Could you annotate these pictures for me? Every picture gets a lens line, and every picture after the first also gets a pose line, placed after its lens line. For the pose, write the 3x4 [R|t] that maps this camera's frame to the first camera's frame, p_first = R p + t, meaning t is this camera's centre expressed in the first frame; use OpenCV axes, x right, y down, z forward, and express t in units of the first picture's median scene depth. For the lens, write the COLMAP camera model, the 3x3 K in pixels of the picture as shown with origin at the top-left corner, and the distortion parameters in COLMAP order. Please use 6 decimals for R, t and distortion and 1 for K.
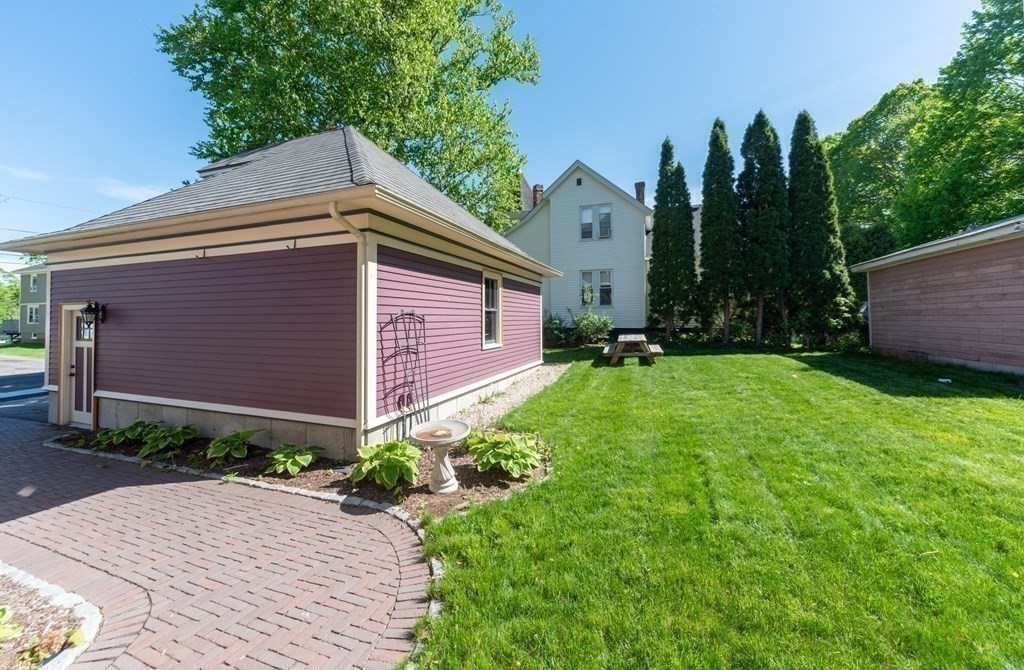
lens RADIAL K [[398.8, 0, 510.2], [0, 398.8, 309.2], [0, 0, 1]] dist [-0.000390, -0.000012]
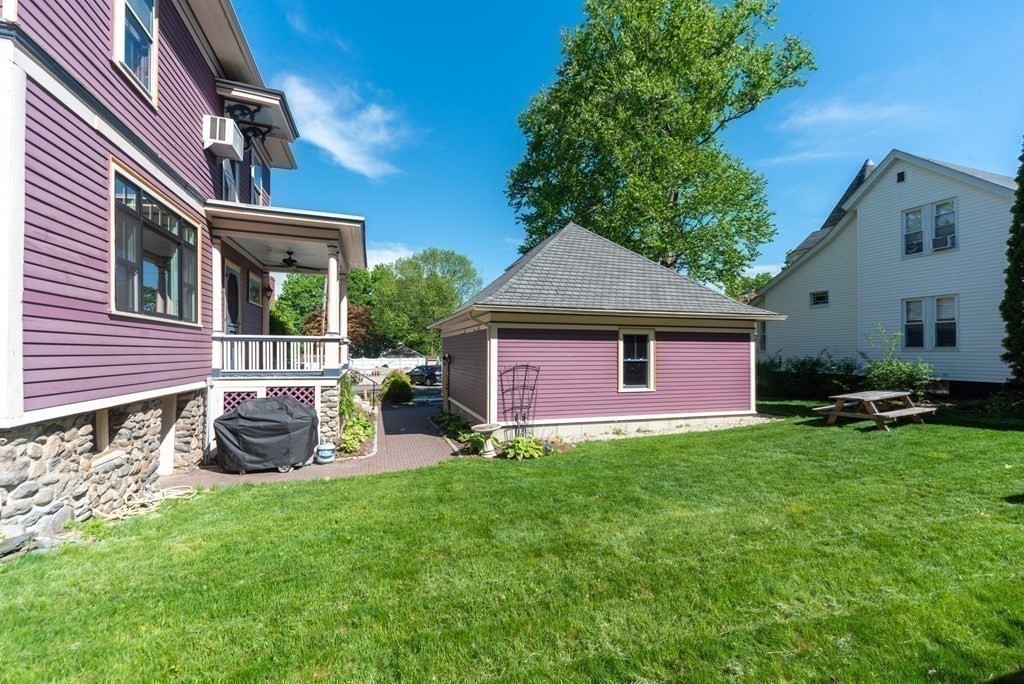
lens RADIAL K [[437.6, 0, 509.9], [0, 437.6, 347.5], [0, 0, 1]] dist [0.000014, -0.000237]
pose [[0.623615, -0.002753, -0.781727, 0.808598], [0.013367, 0.999885, 0.007142, -0.055276], [0.781617, -0.014904, 0.623580, -0.136570]]
